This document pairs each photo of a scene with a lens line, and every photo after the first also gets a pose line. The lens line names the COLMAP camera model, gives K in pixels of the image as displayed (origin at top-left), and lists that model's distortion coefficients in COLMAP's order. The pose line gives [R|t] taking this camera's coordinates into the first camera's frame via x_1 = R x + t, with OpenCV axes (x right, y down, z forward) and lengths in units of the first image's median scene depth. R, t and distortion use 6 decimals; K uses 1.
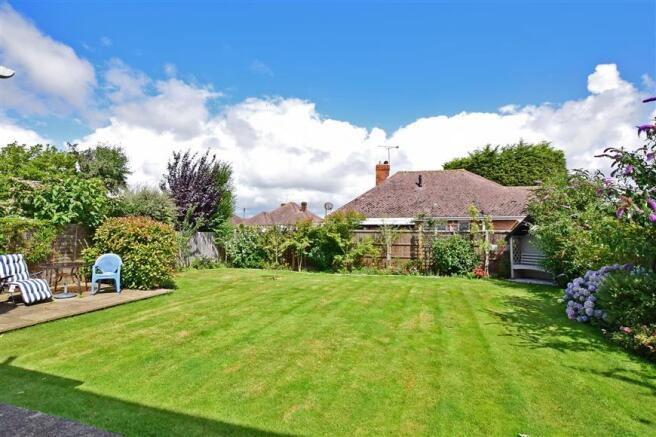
lens RADIAL K [[311.5, 0, 329.8], [0, 311.5, 223.3], [0, 0, 1]] dist [-0.023759, 0.001057]
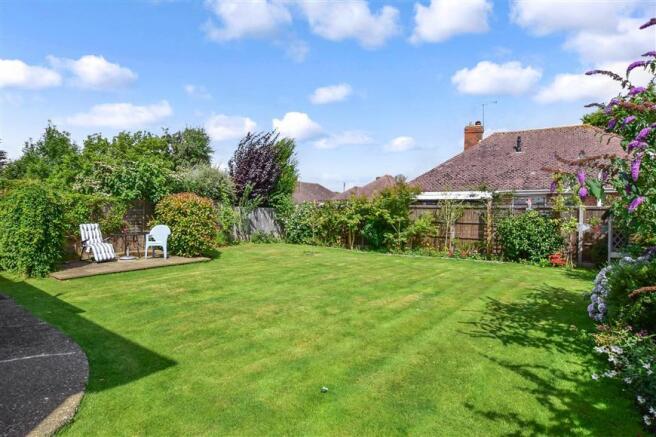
lens RADIAL K [[358.9, 0, 328.3], [0, 358.9, 217.4], [0, 0, 1]] dist [0.007469, 0.000341]
pose [[0.938628, 0.011264, -0.344748, 0.219101], [0.005666, 0.998828, 0.048061, 0.004595], [0.344886, -0.047065, 0.937464, -0.039838]]
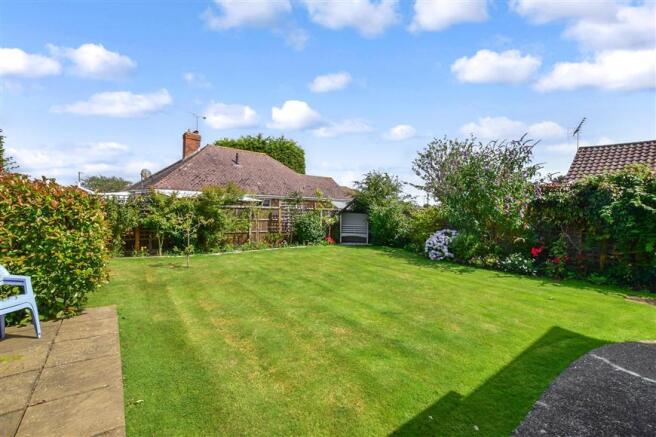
lens RADIAL K [[296.4, 0, 327.7], [0, 296.4, 217.1], [0, 0, 1]] dist [-0.004135, 0.000006]
pose [[0.590984, -0.005453, 0.806665, -0.472404], [-0.046772, 0.998063, 0.041013, 0.006156], [-0.805326, -0.061968, 0.589584, 0.224677]]
